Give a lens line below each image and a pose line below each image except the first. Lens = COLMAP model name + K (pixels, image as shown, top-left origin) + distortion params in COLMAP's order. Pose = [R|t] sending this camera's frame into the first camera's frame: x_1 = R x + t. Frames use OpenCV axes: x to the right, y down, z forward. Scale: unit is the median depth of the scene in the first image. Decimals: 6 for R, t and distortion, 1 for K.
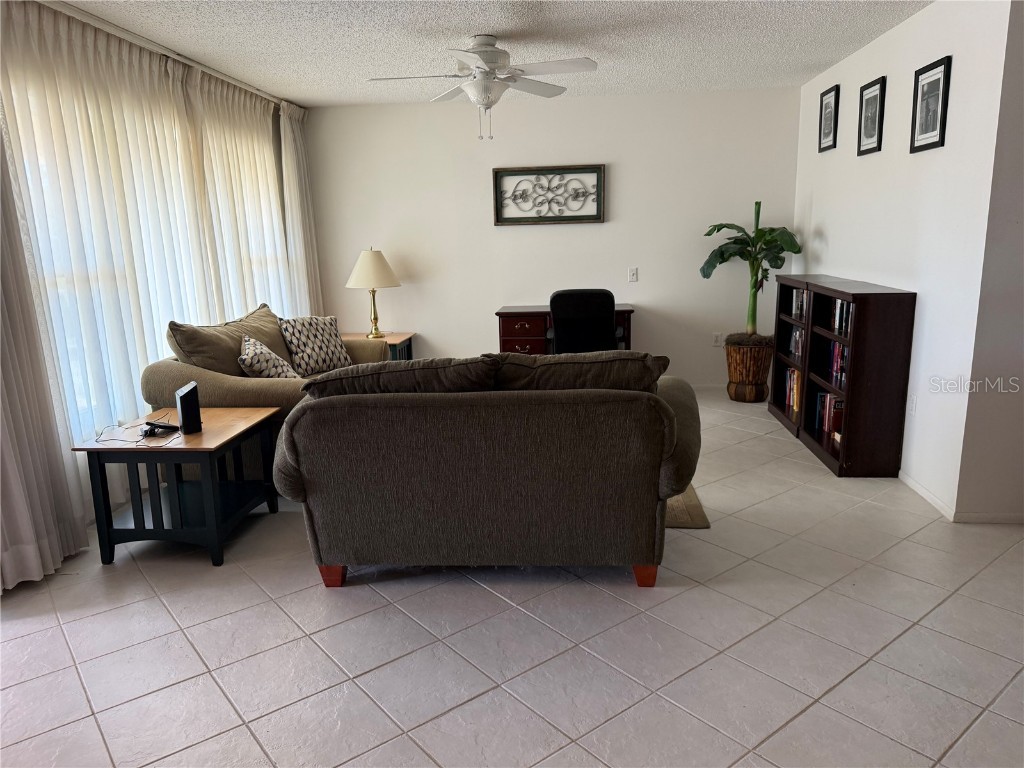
lens RADIAL K [[700.0, 0, 512.0], [0, 700.0, 384.0], [0, 0, 1]] dist [0.008850, -0.003290]
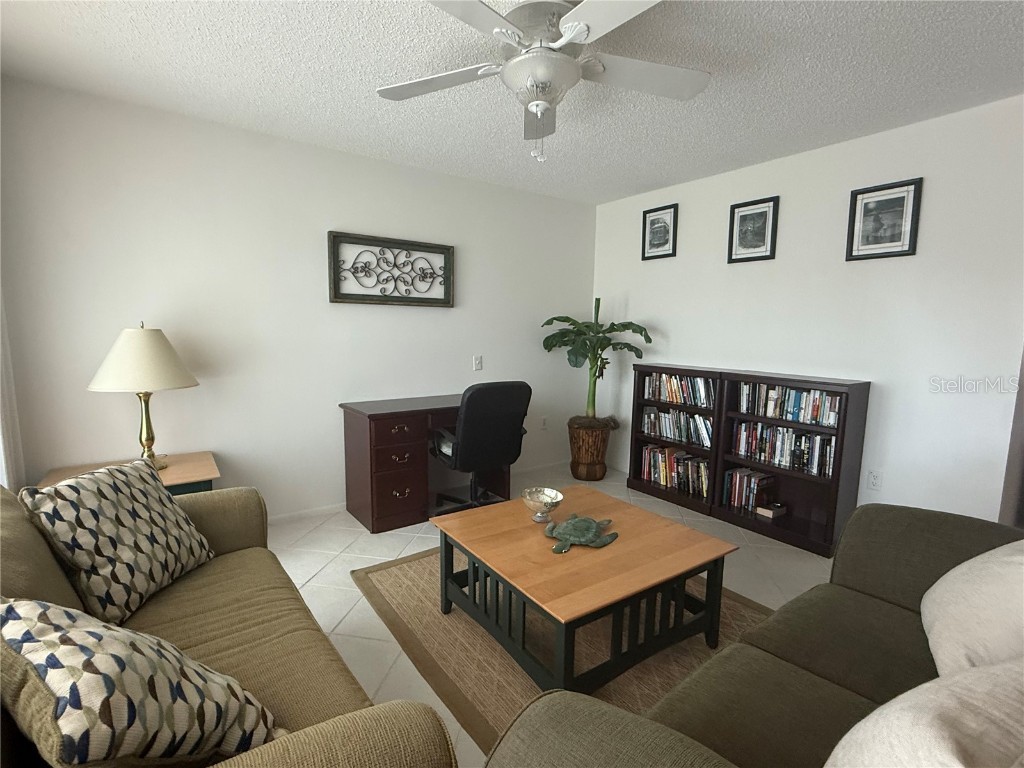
lens RADIAL K [[489.2, 0, 512.0], [0, 489.2, 384.0], [0, 0, 1]] dist [-0.001924, -0.000723]
pose [[0.758028, -0.036749, 0.651186, -0.233516], [0.099204, 0.993291, -0.059425, -0.084699], [-0.644633, 0.109646, 0.756588, 0.473644]]
